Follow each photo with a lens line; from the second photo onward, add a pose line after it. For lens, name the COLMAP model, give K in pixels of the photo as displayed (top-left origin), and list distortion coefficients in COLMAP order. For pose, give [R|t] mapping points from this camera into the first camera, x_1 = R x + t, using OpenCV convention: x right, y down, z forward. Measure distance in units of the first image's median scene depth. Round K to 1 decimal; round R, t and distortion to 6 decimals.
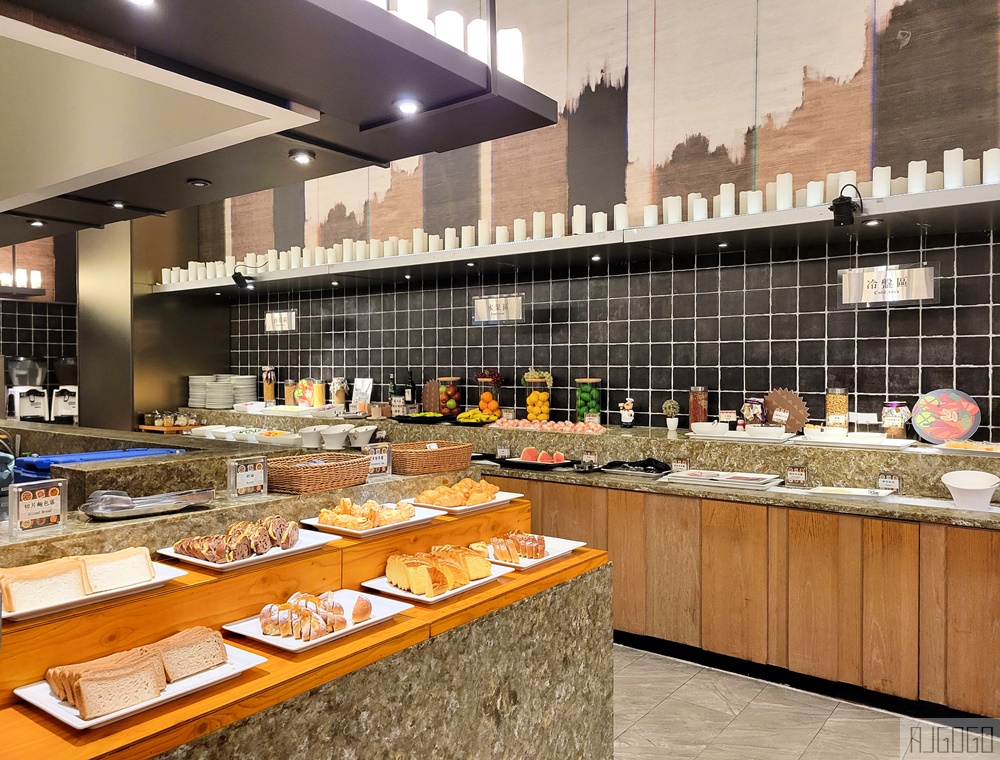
lens RADIAL K [[778.3, 0, 498.9], [0, 778.3, 382.3], [0, 0, 1]] dist [0.050381, 0.004912]
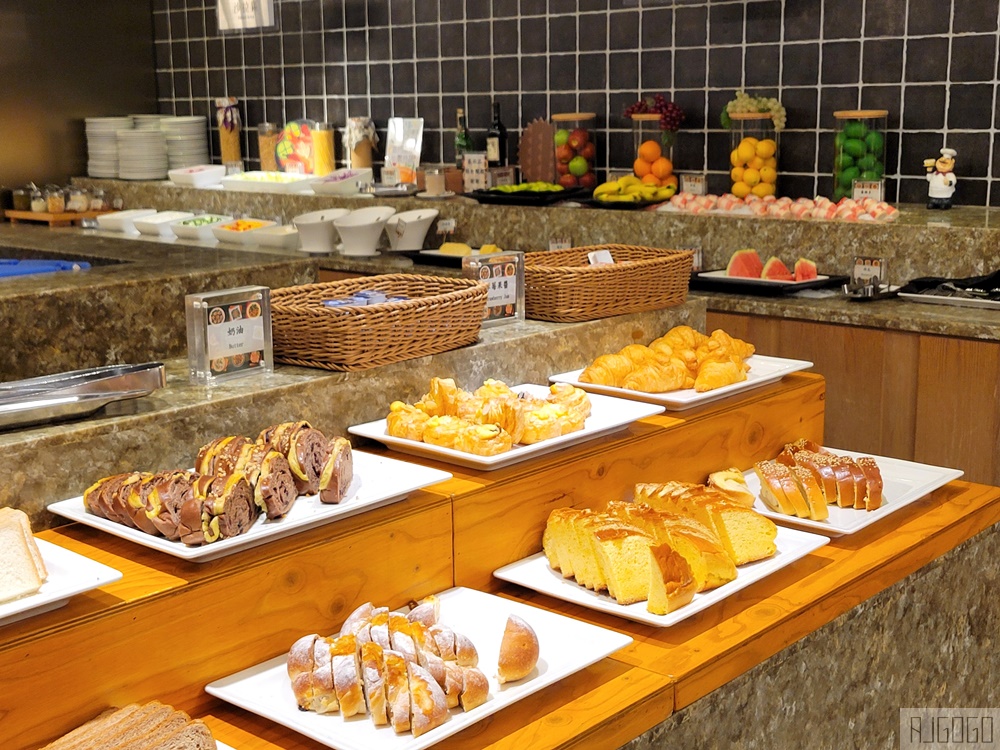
lens RADIAL K [[1357.9, 0, 498.5], [0, 1357.9, 373.2], [0, 0, 1]] dist [0.039481, 0.000000]
pose [[0.996208, 0.001709, -0.086988, -0.081359], [0.013773, 0.984102, 0.177067, 0.006317], [0.085908, -0.177594, 0.980347, 0.199839]]
